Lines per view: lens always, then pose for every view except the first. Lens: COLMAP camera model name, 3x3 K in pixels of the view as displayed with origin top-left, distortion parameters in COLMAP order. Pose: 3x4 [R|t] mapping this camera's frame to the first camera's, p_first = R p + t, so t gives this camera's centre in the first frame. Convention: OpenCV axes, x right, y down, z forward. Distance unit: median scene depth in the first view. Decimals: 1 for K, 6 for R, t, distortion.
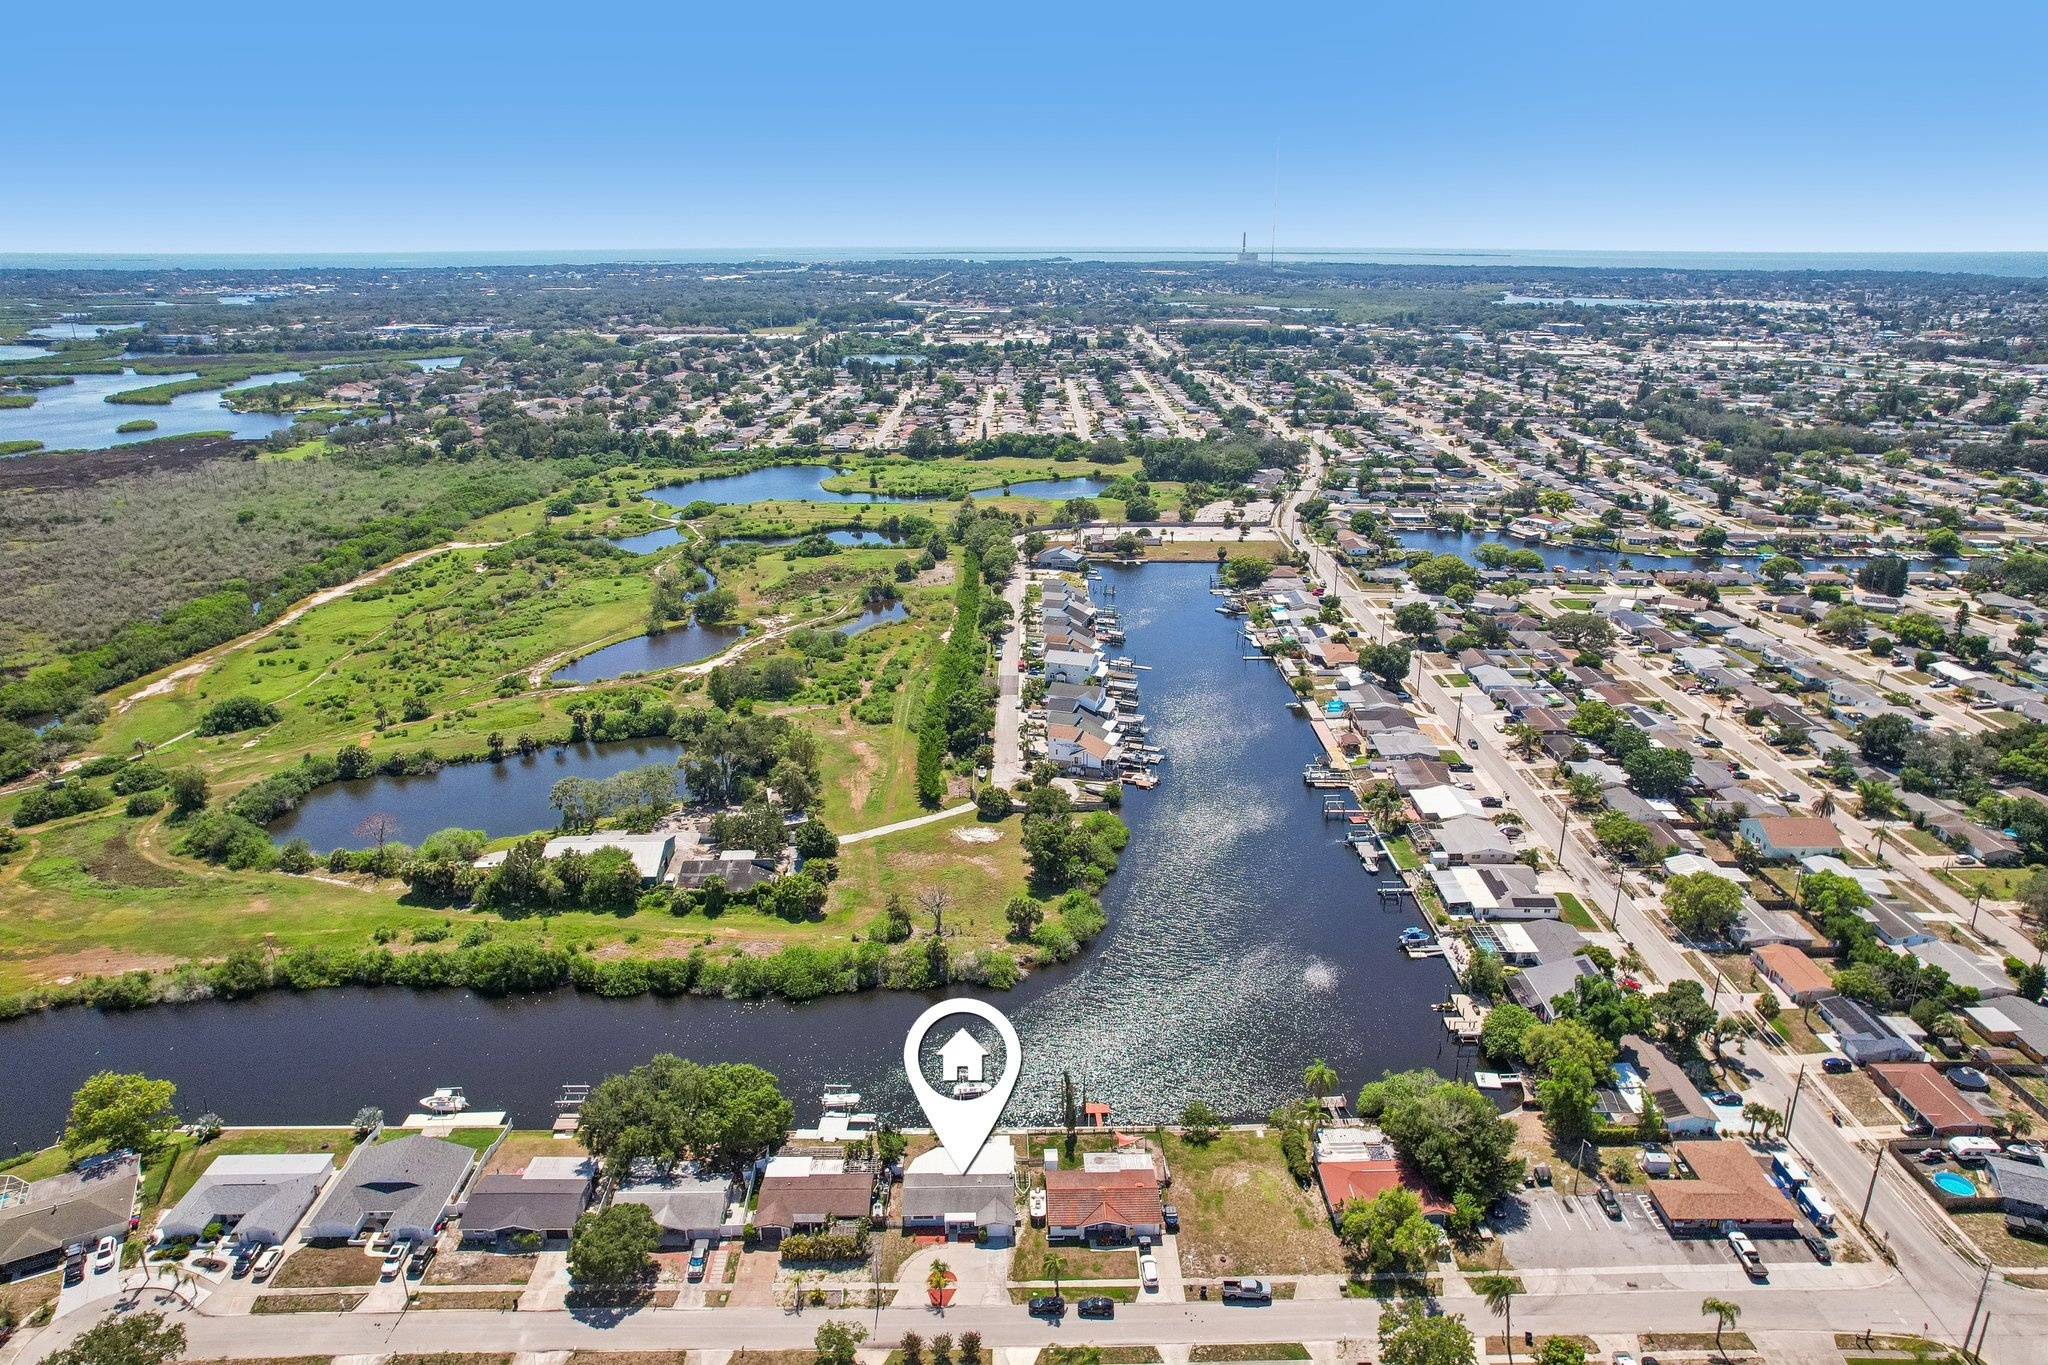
lens RADIAL K [[1332.1, 0, 1025.6], [0, 1332.1, 675.4], [0, 0, 1]] dist [-0.072001, 0.070689]
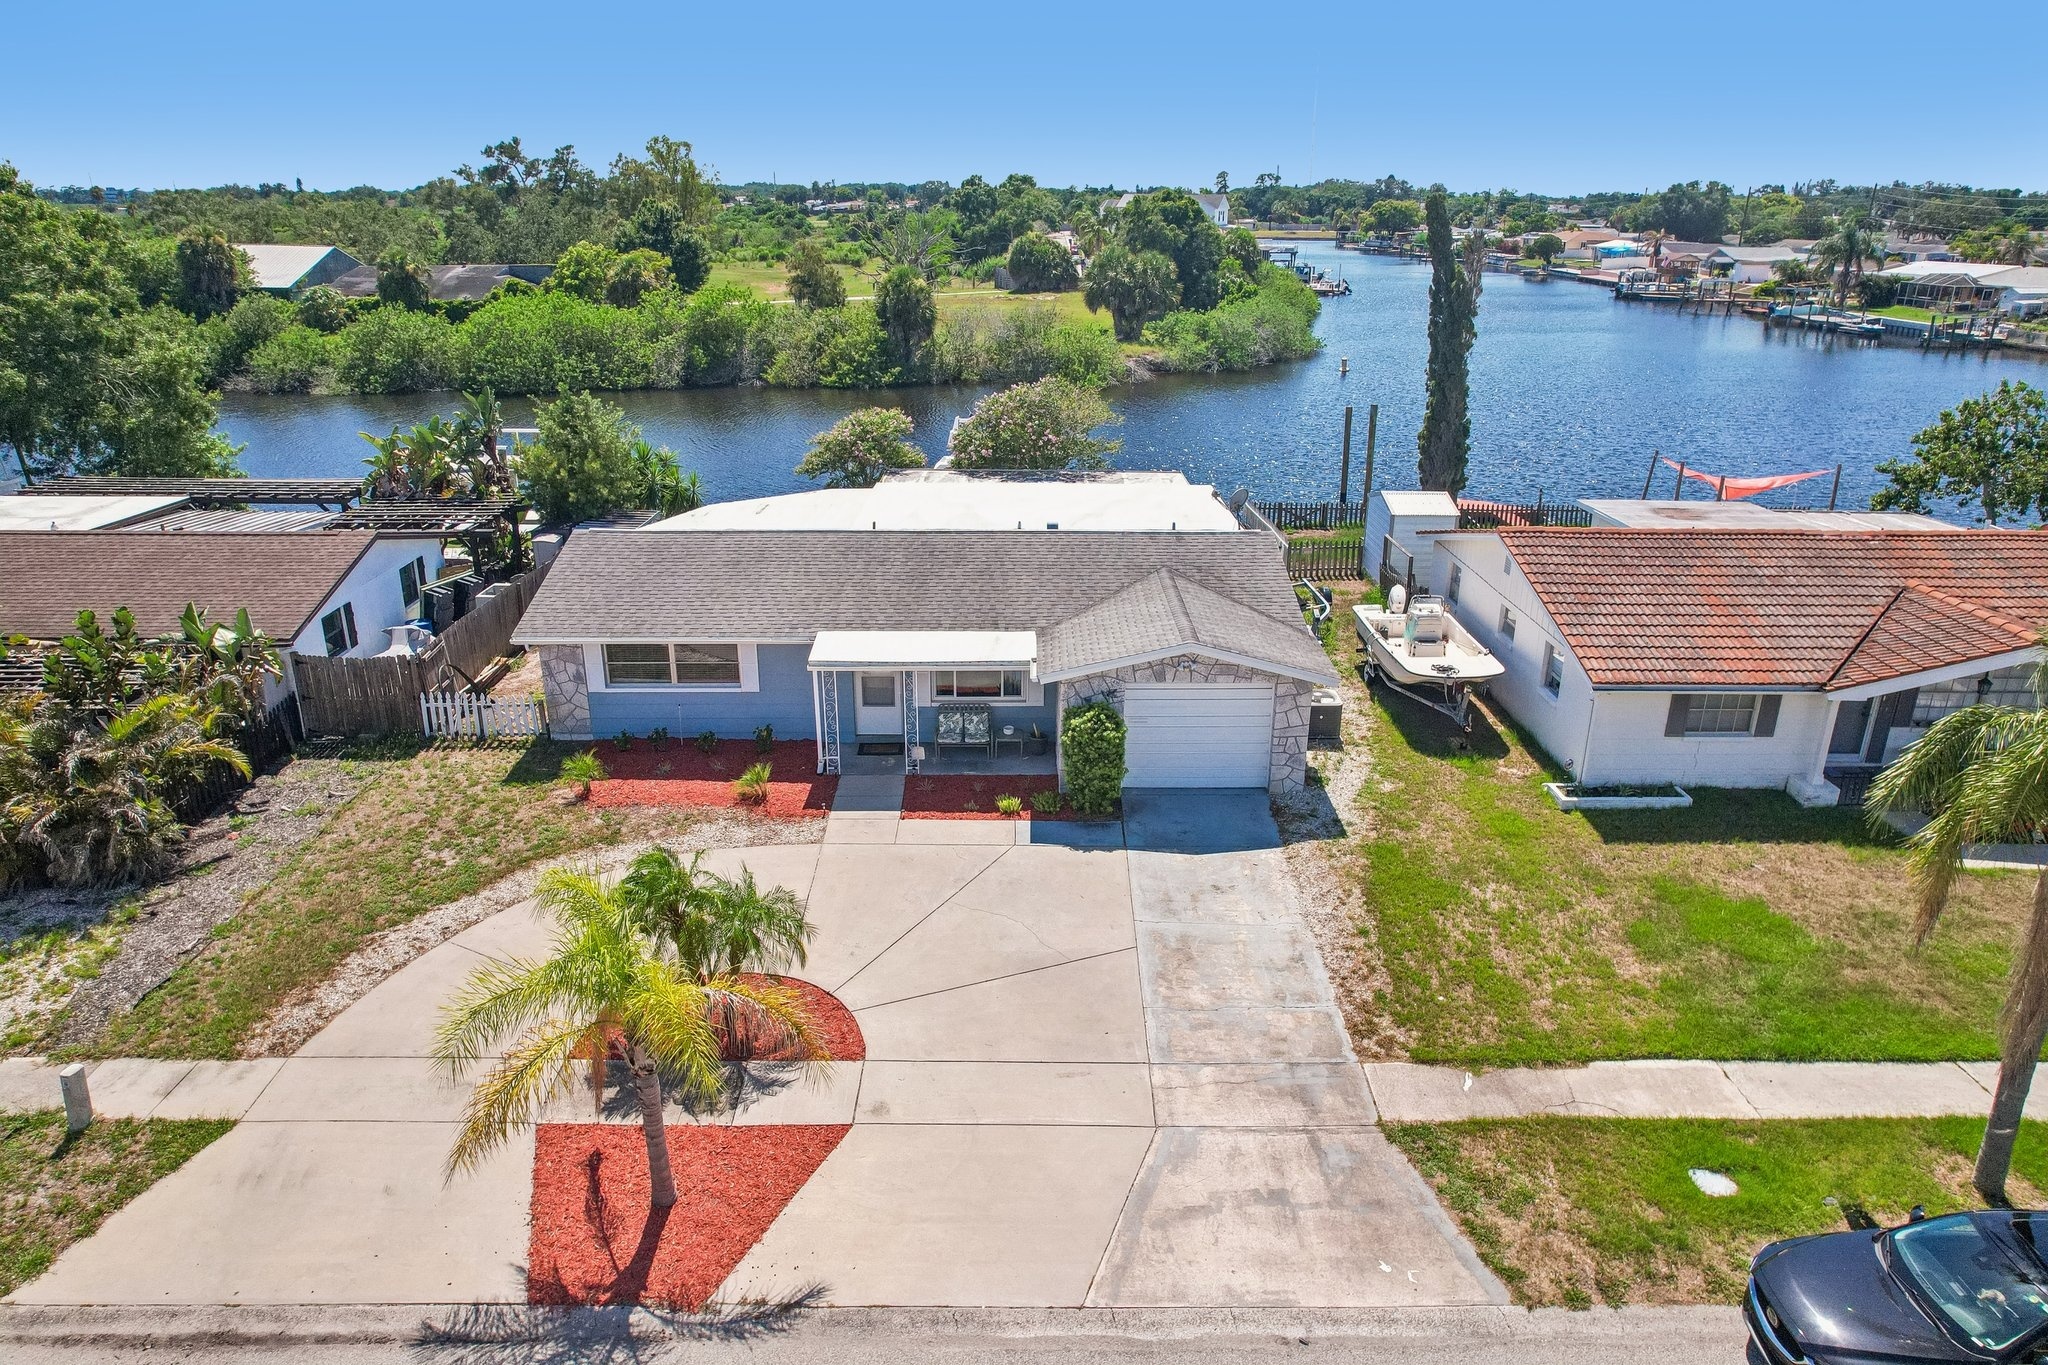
lens RADIAL K [[1332.1, 0, 1025.6], [0, 1332.1, 675.4], [0, 0, 1]] dist [-0.072001, 0.070689]
pose [[0.999859, 0.007372, -0.015055, -0.036900], [-0.006894, 0.999477, 0.031598, 0.409652], [0.015280, -0.031490, 0.999387, 0.861997]]
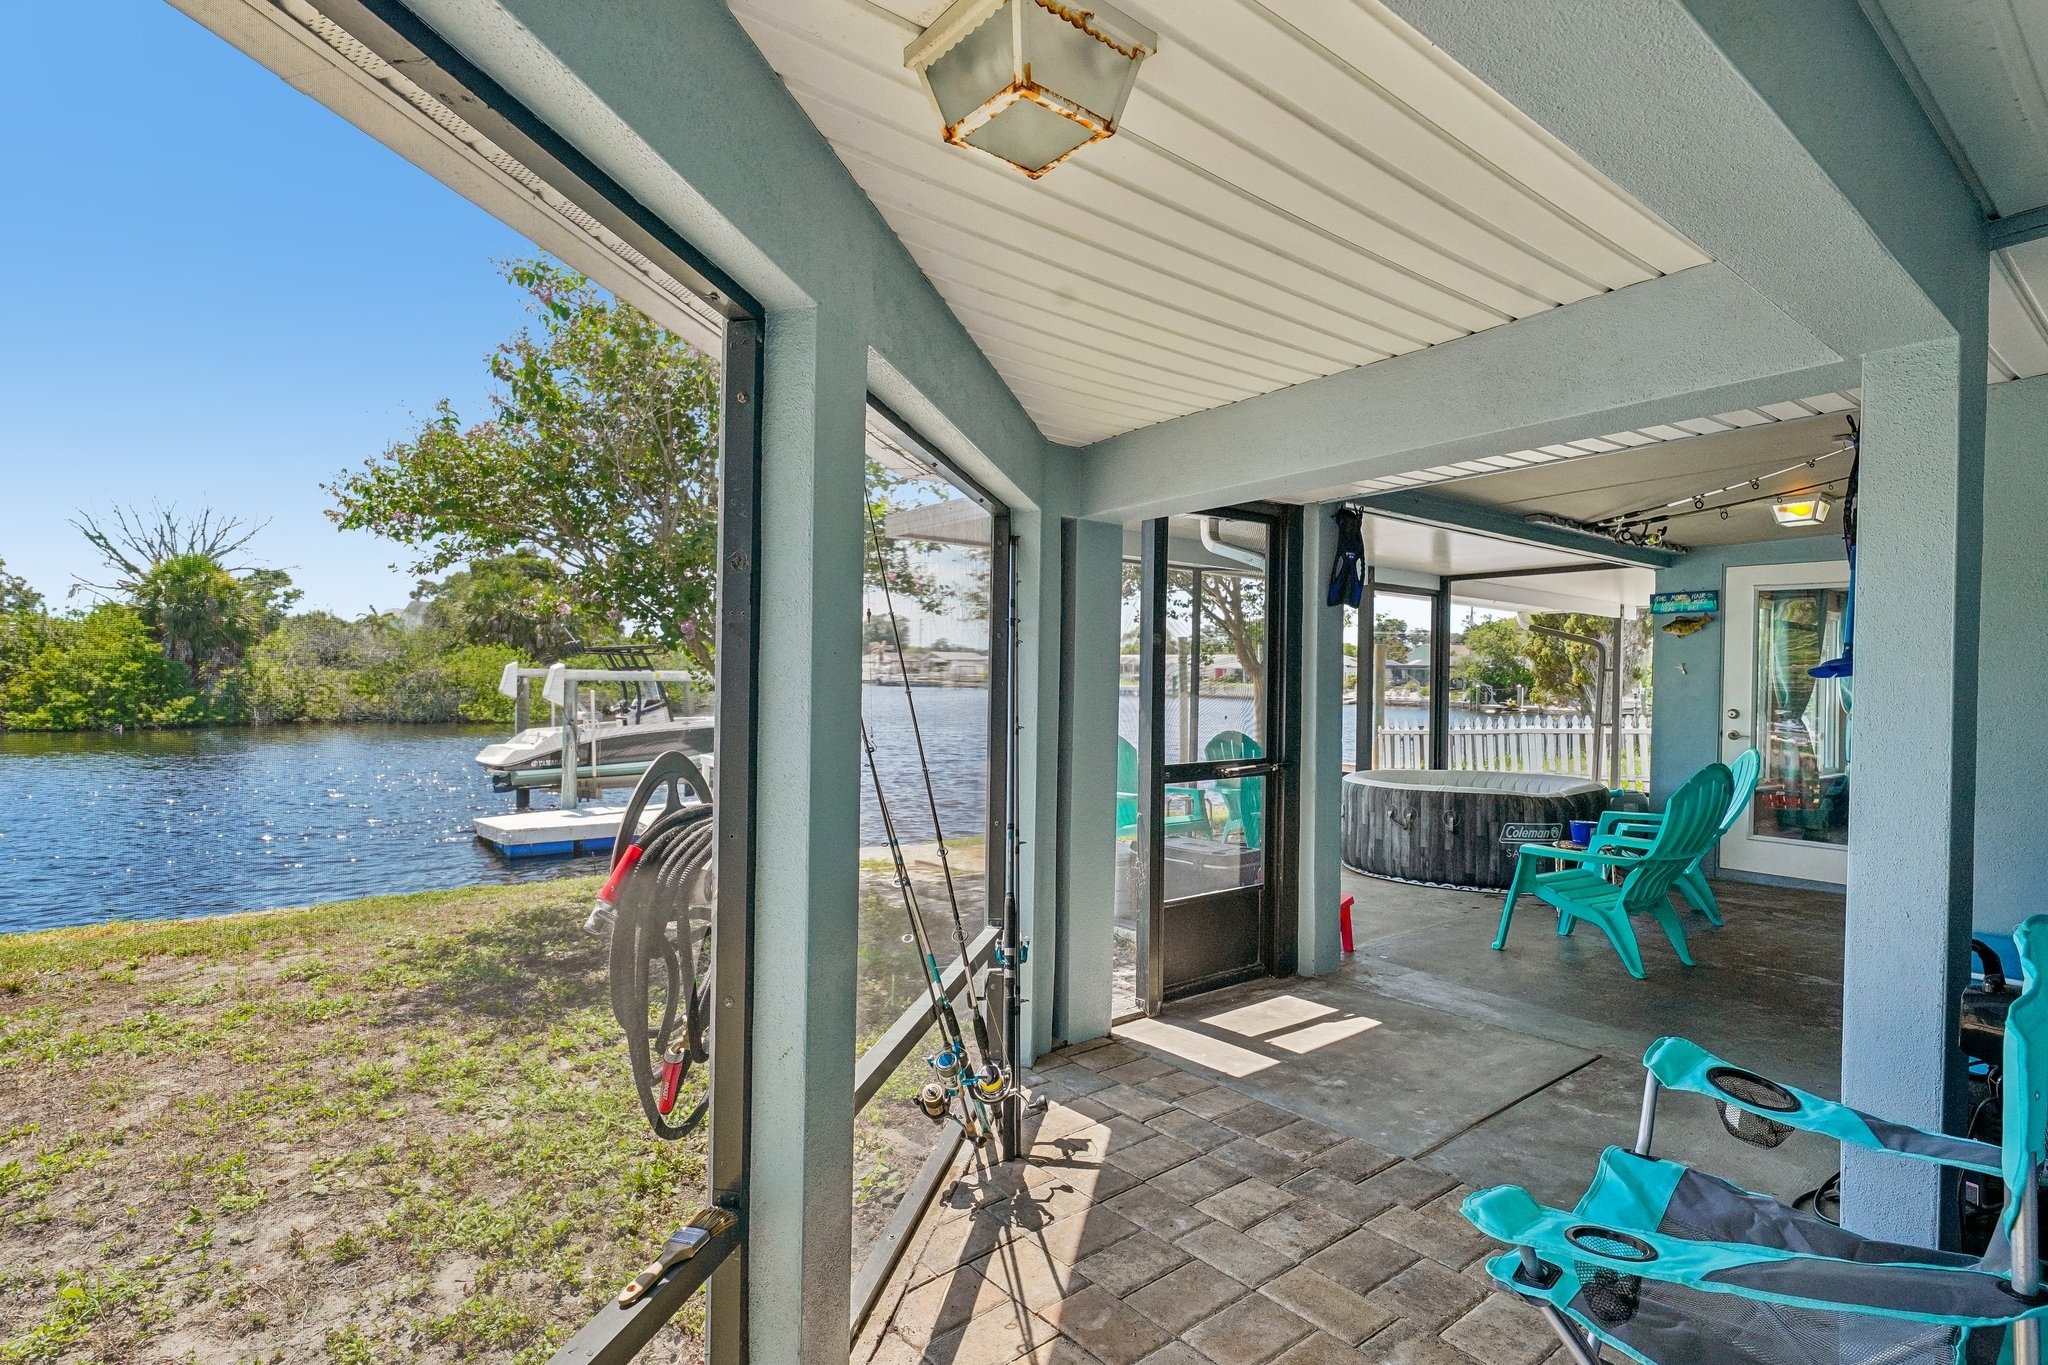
lens RADIAL K [[1018.1, 0, 1018.3], [0, 1018.1, 673.3], [0, 0, 1]] dist [0.000490, 0.000093]
pose [[0.790657, 0.007336, 0.612215, -0.084377], [0.178817, 0.953564, -0.242363, 0.396479], [-0.585565, 0.301101, 0.752630, 1.067846]]
